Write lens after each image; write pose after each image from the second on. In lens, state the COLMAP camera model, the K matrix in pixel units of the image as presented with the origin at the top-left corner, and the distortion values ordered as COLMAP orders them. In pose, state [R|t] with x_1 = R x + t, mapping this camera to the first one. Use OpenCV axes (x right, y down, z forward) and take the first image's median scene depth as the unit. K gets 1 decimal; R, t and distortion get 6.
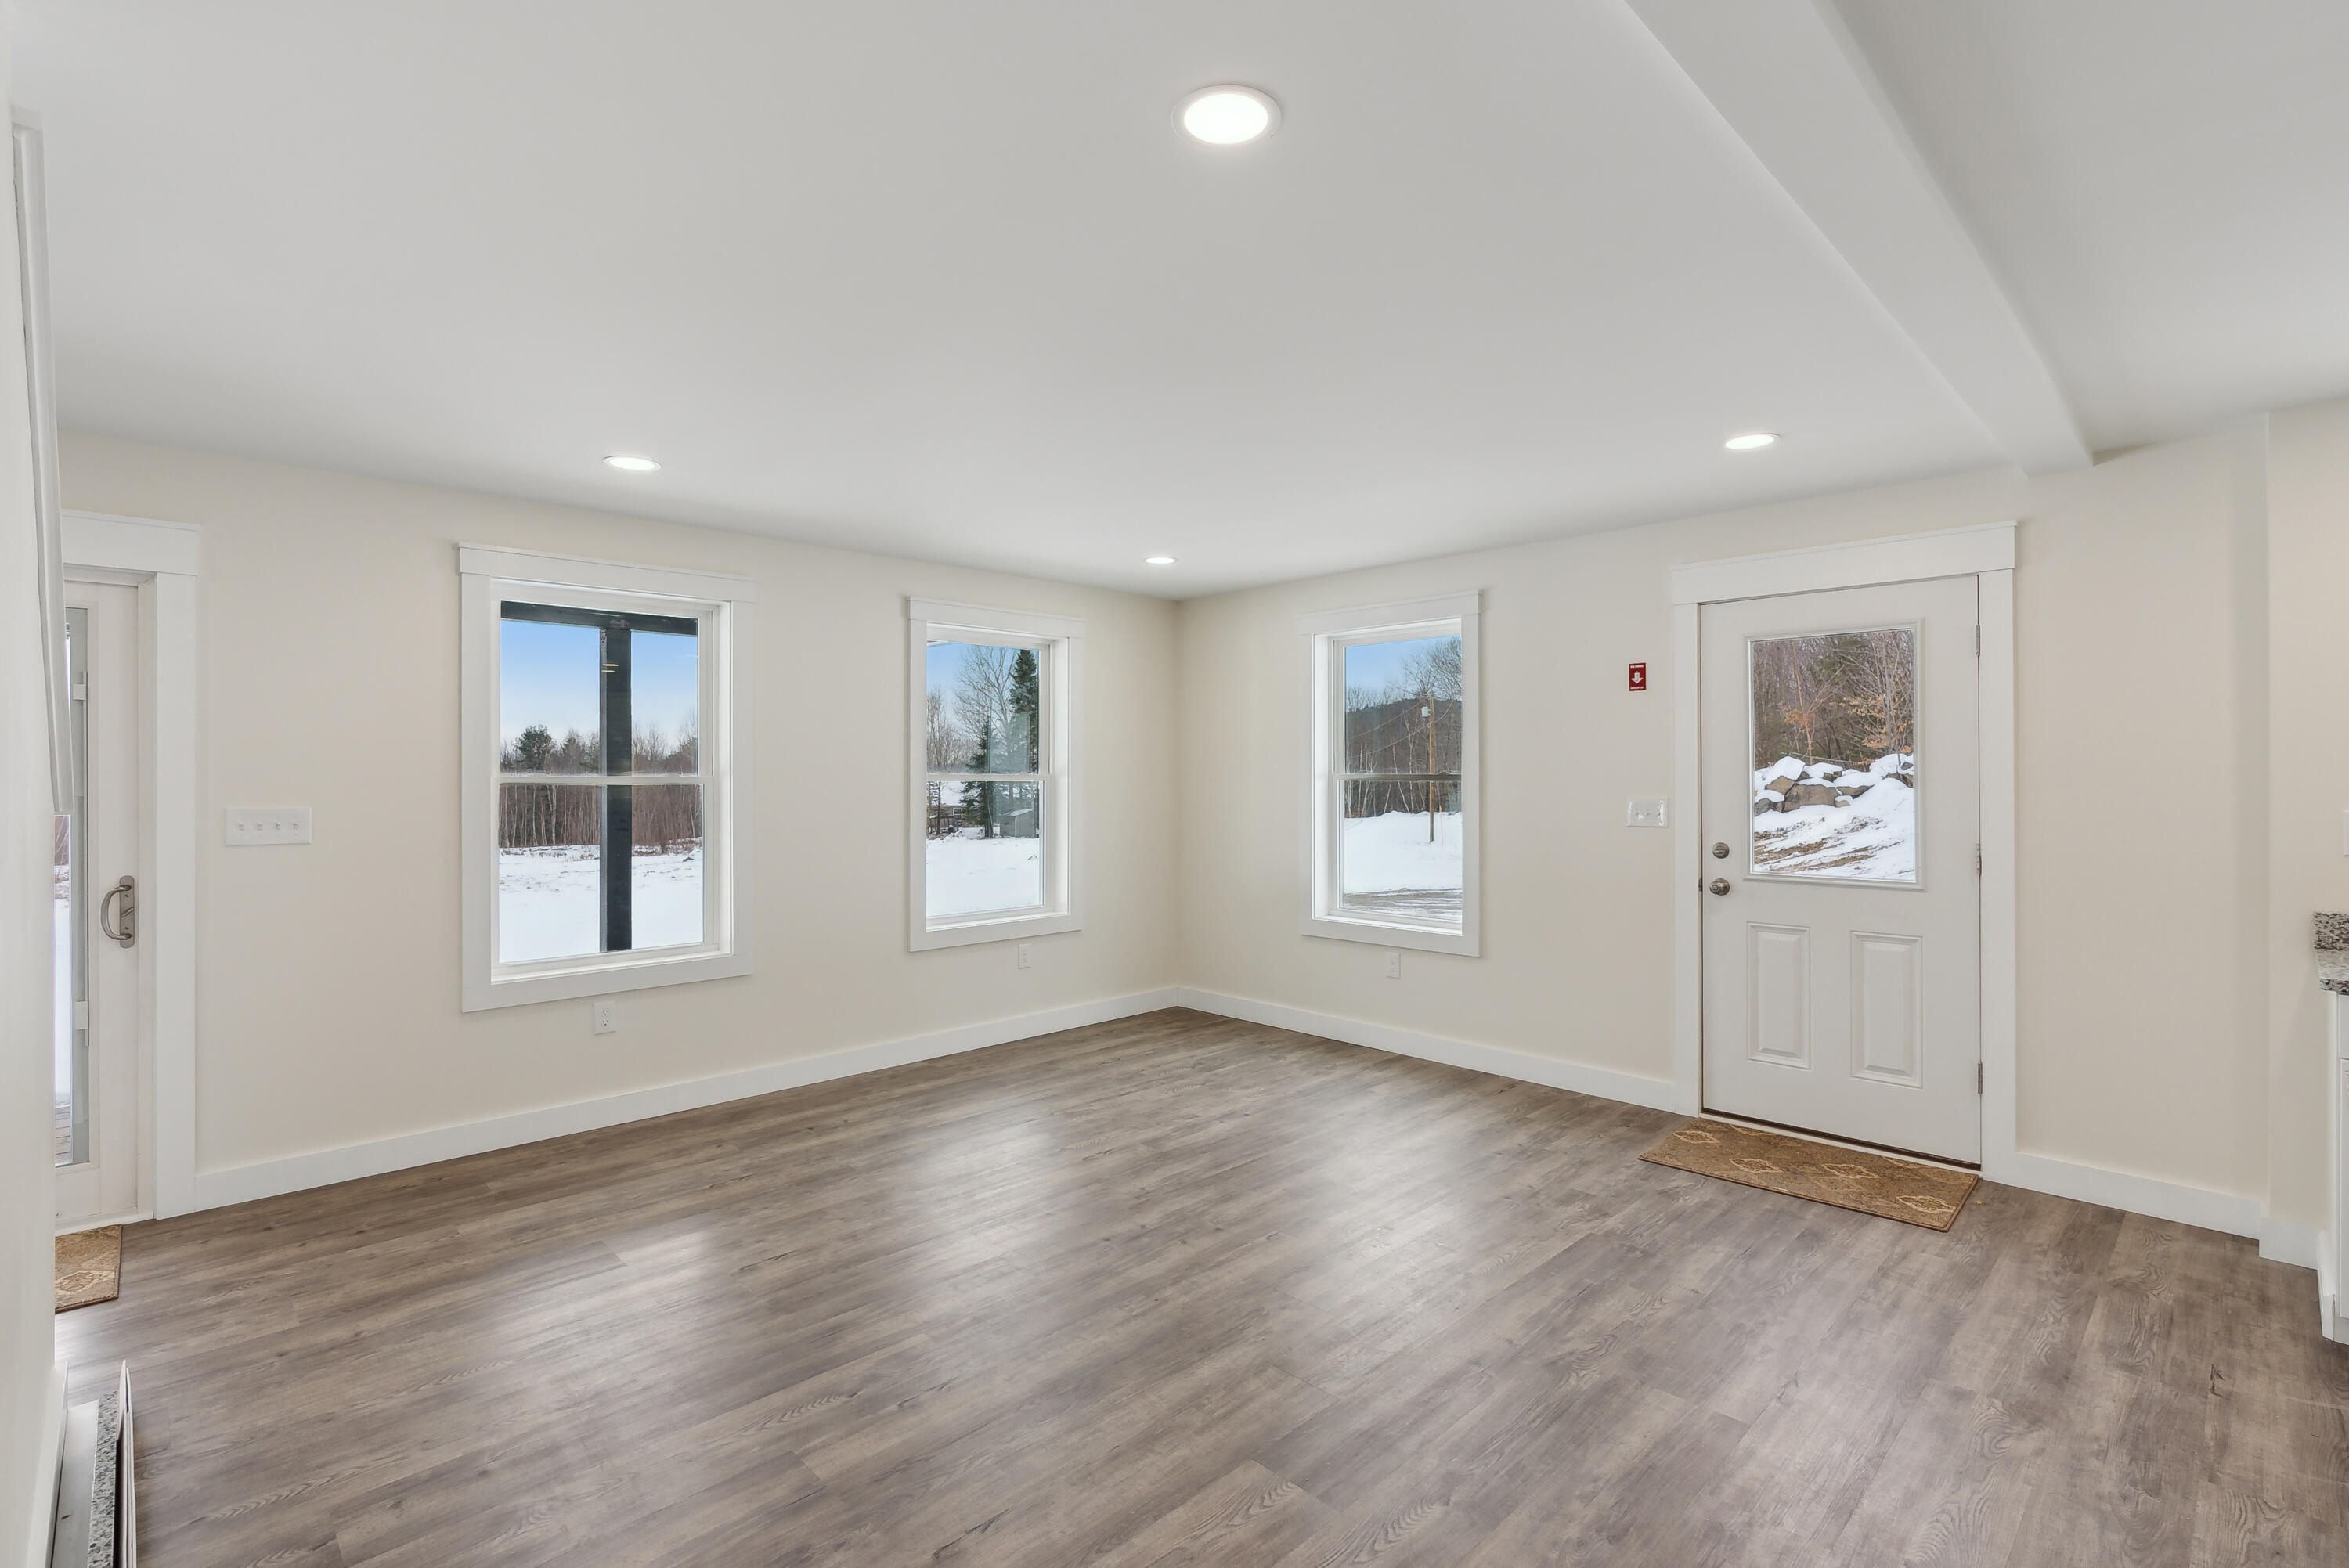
lens RADIAL K [[1079.3, 0, 1180.3], [0, 1079.3, 767.1], [0, 0, 1]] dist [-0.016492, 0.007920]
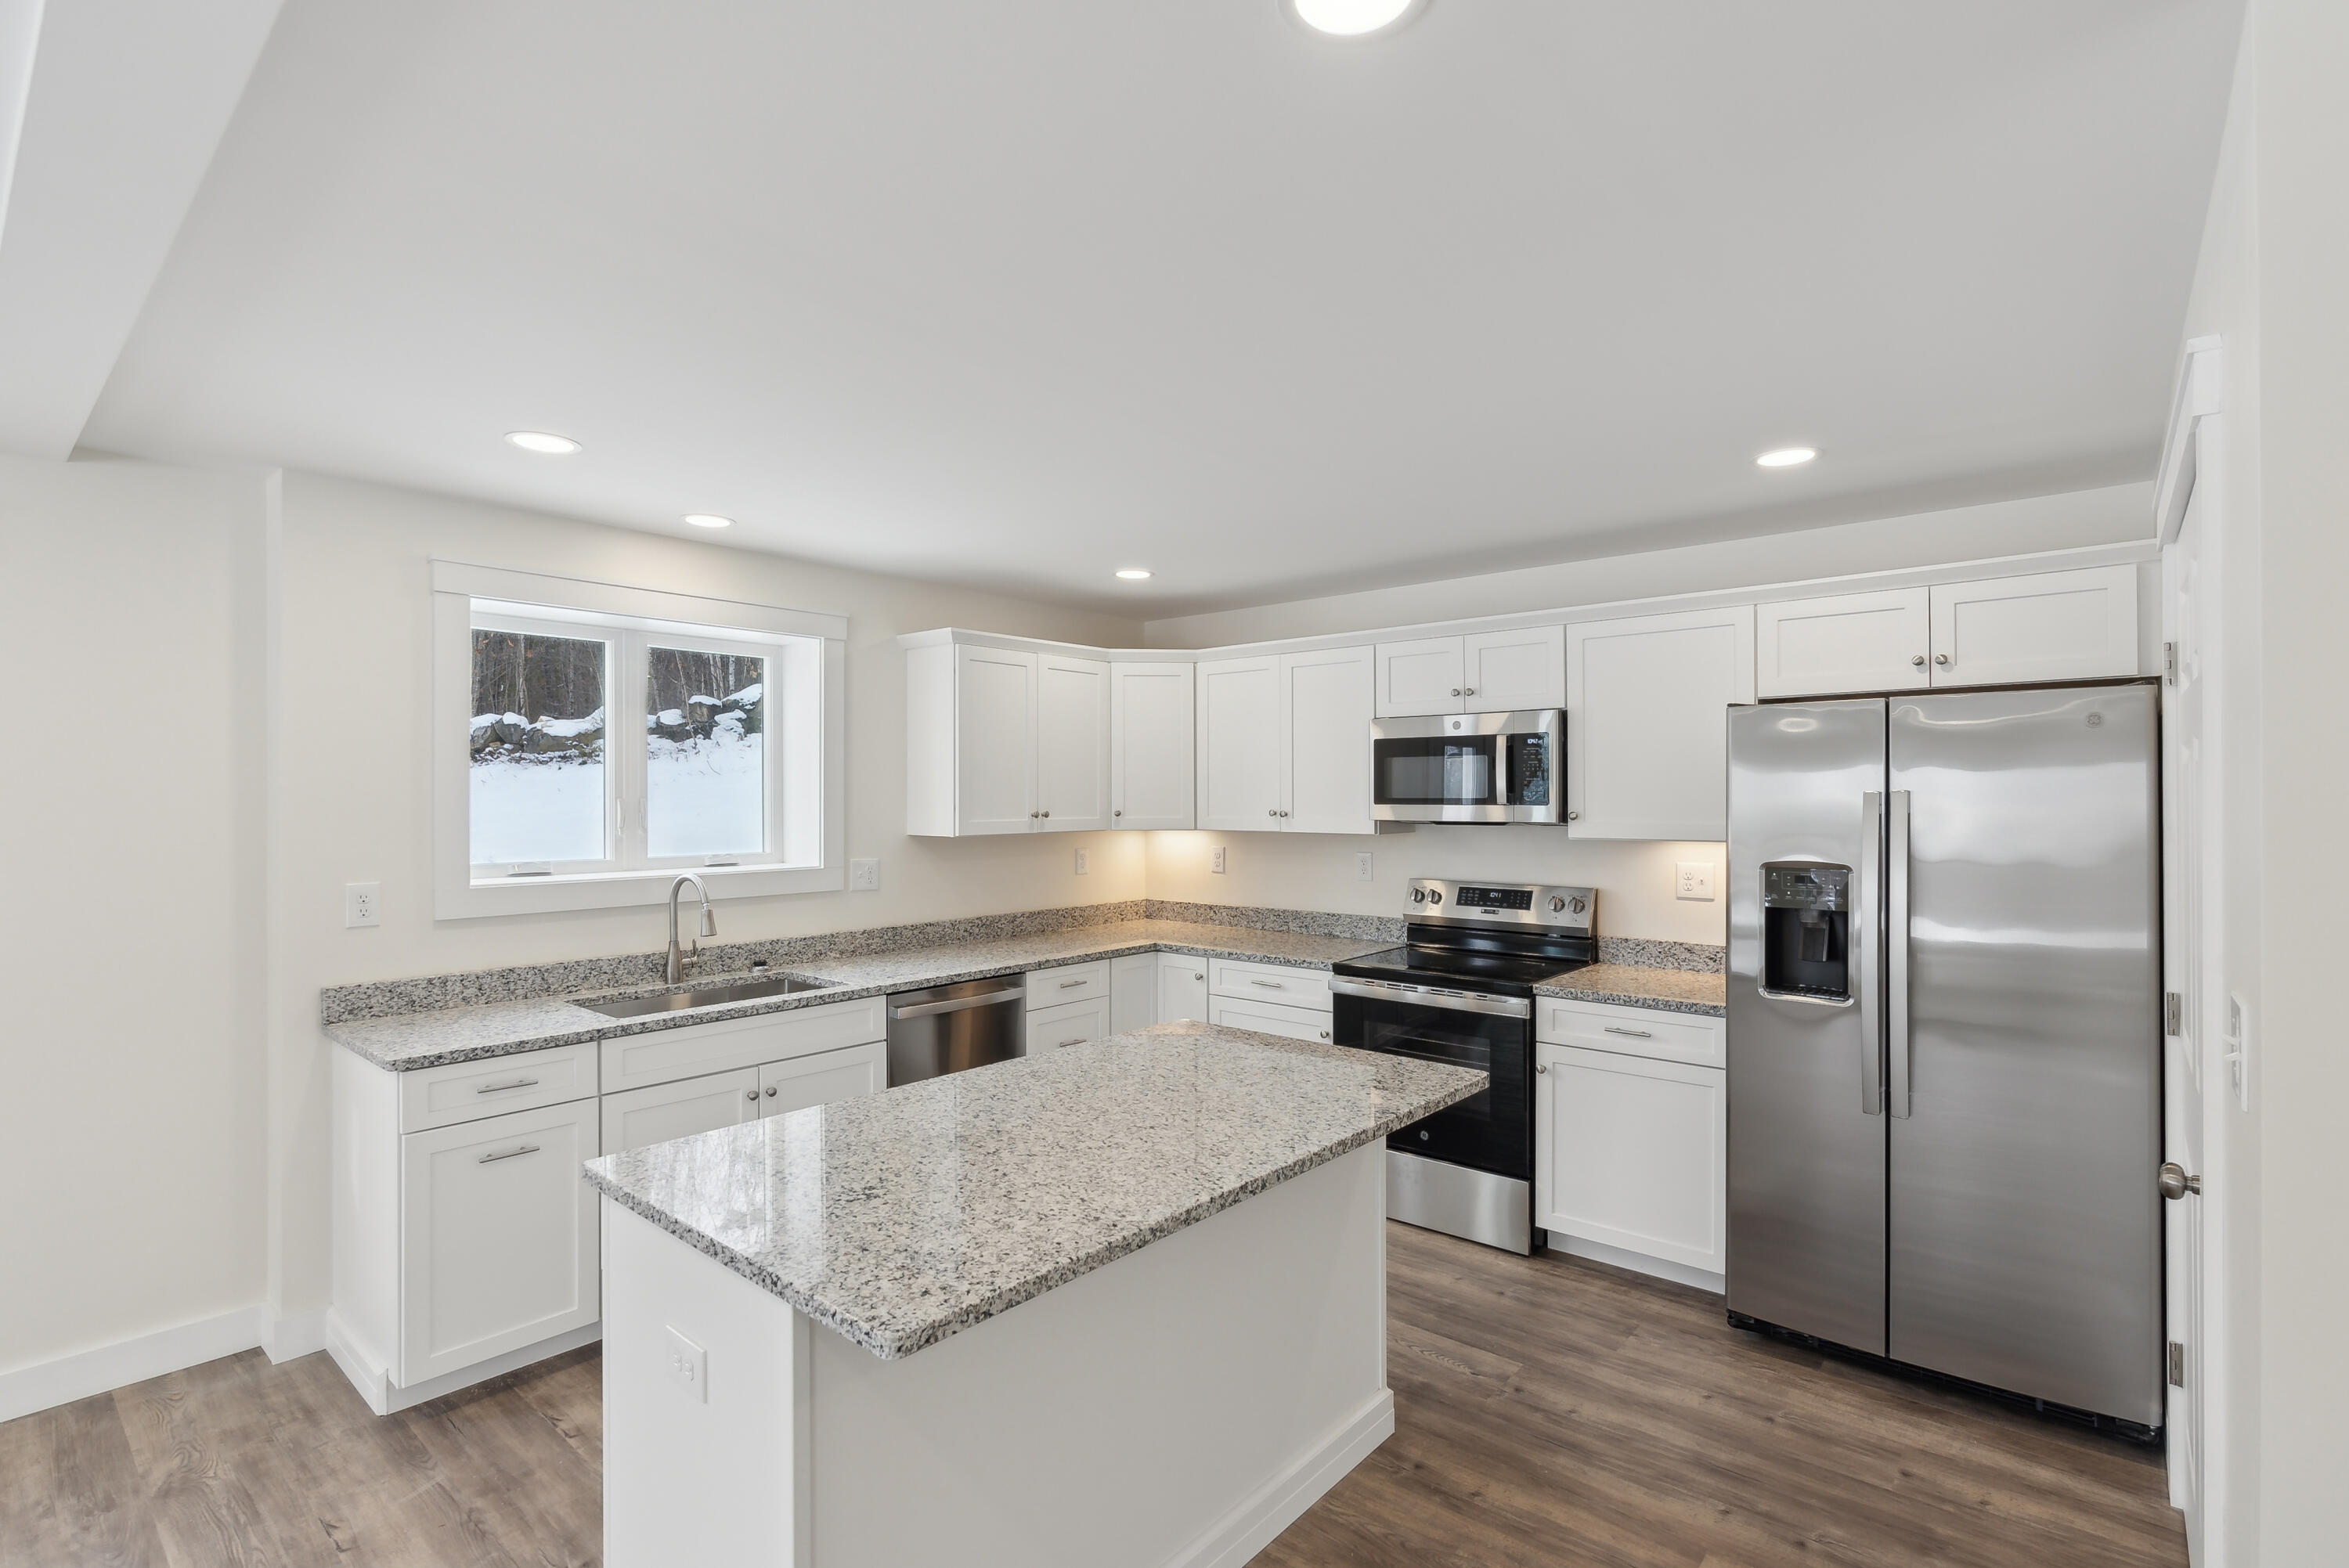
lens RADIAL K [[1091.6, 0, 1177.4], [0, 1091.6, 794.4], [0, 0, 1]] dist [-0.013802, 0.006689]
pose [[-0.087524, 0.003828, 0.996155, -0.010315], [-0.005704, 0.999974, -0.004343, -0.041910], [-0.996146, -0.006062, -0.087500, 0.283828]]
